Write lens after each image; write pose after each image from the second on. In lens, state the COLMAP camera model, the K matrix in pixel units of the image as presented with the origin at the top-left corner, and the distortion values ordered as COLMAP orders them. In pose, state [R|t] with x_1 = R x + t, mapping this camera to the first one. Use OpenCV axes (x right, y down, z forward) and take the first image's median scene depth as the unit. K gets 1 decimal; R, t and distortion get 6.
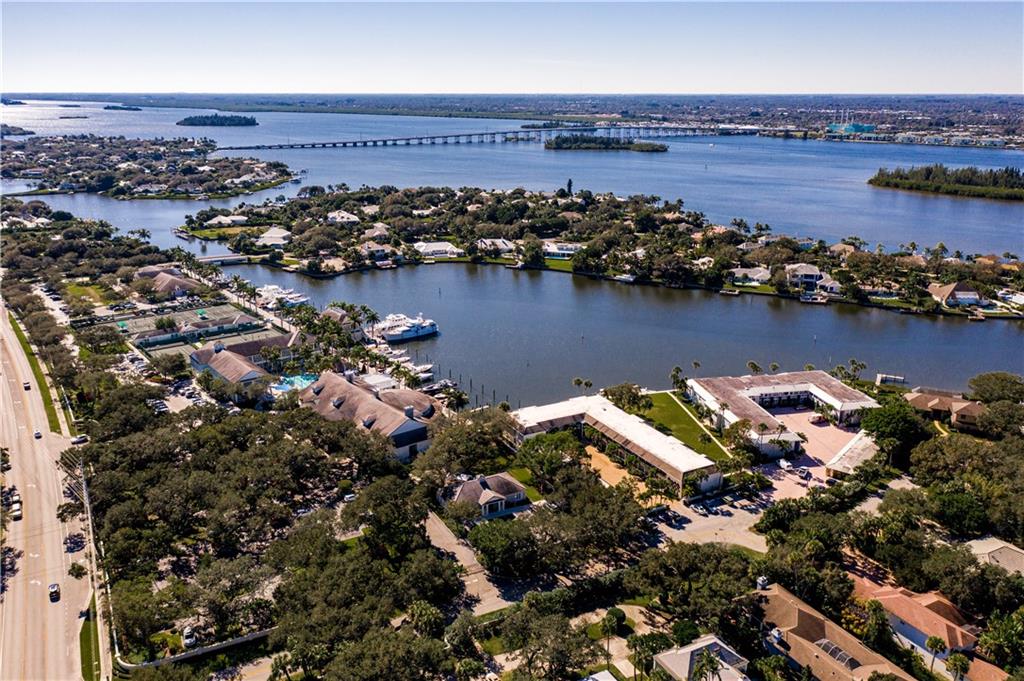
lens RADIAL K [[821.3, 0, 512.0], [0, 821.3, 340.5], [0, 0, 1]] dist [0.056624, 0.000038]
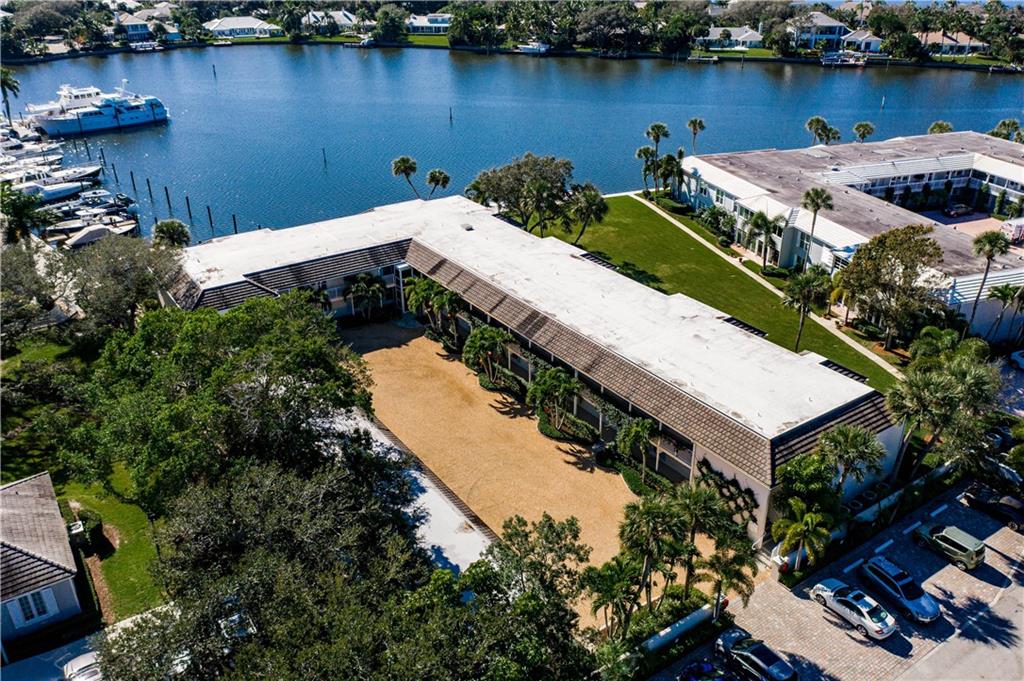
lens RADIAL K [[816.3, 0, 512.0], [0, 816.3, 340.5], [0, 0, 1]] dist [-0.012068, -0.001703]
pose [[0.994273, -0.054725, 0.091795, 0.089782], [0.039952, 0.987000, 0.155674, 0.072617], [-0.099121, -0.151115, 0.983534, 0.612395]]
